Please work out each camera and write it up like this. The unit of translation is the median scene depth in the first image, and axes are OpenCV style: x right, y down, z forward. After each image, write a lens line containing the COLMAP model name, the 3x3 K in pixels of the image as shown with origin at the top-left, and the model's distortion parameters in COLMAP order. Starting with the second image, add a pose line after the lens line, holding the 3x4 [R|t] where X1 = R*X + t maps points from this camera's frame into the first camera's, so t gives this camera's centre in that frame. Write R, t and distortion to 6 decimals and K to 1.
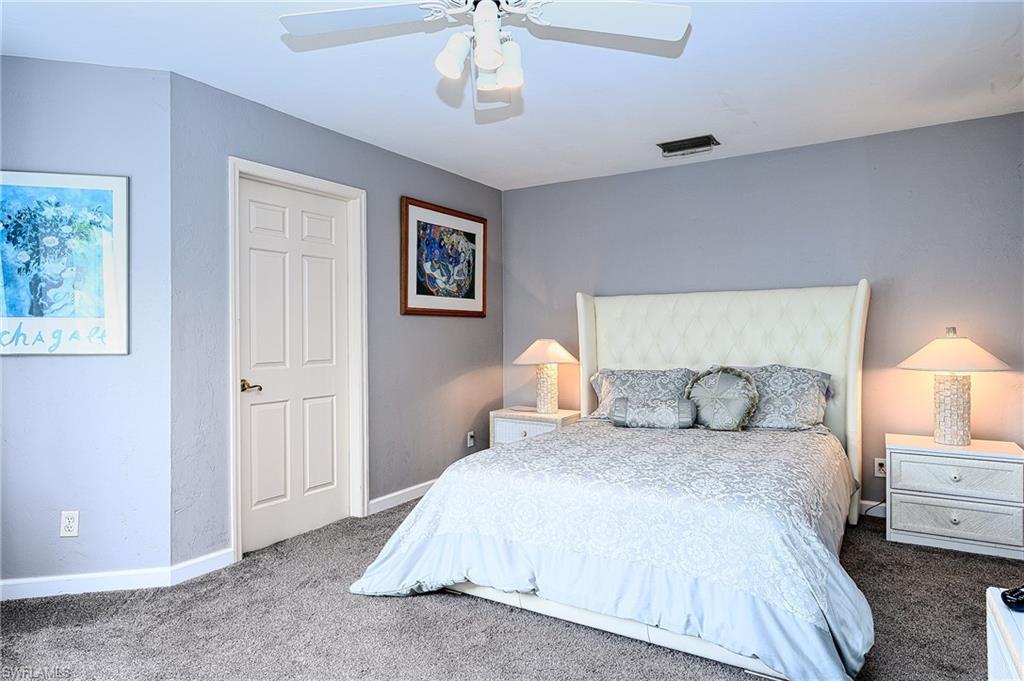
lens RADIAL K [[576.2, 0, 512.0], [0, 576.2, 336.8], [0, 0, 1]] dist [-0.000829, -0.001166]
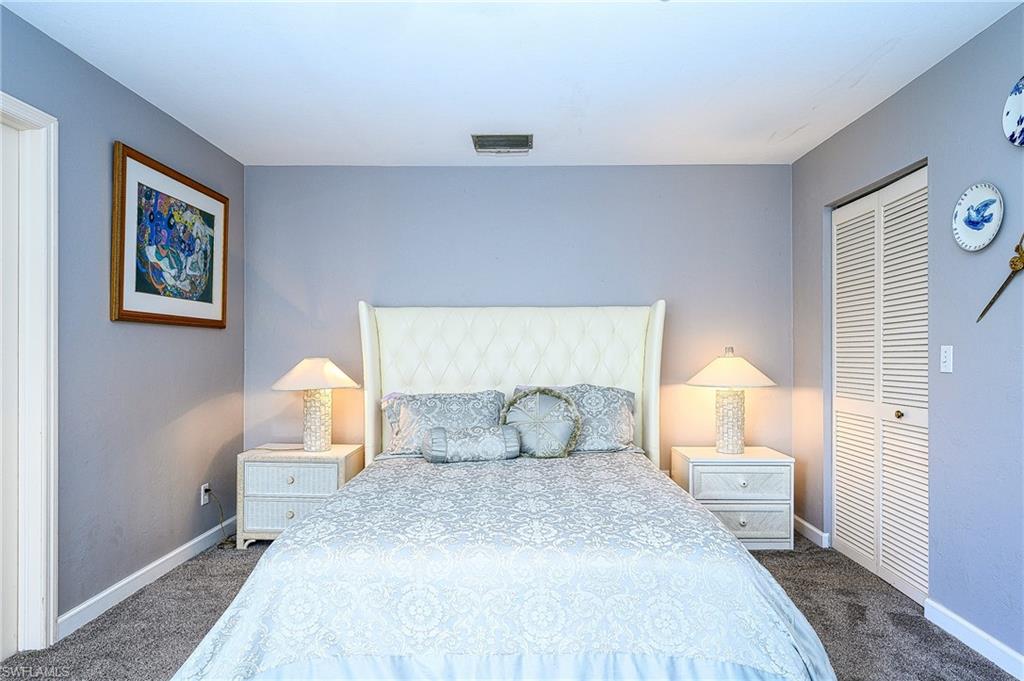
lens RADIAL K [[588.2, 0, 513.7], [0, 588.2, 347.4], [0, 0, 1]] dist [-0.000008, -0.002339]
pose [[0.863703, 0.009177, 0.503917, -0.133612], [-0.002701, 0.999904, -0.013581, 0.000241], [-0.503993, 0.010369, 0.863645, 0.186869]]
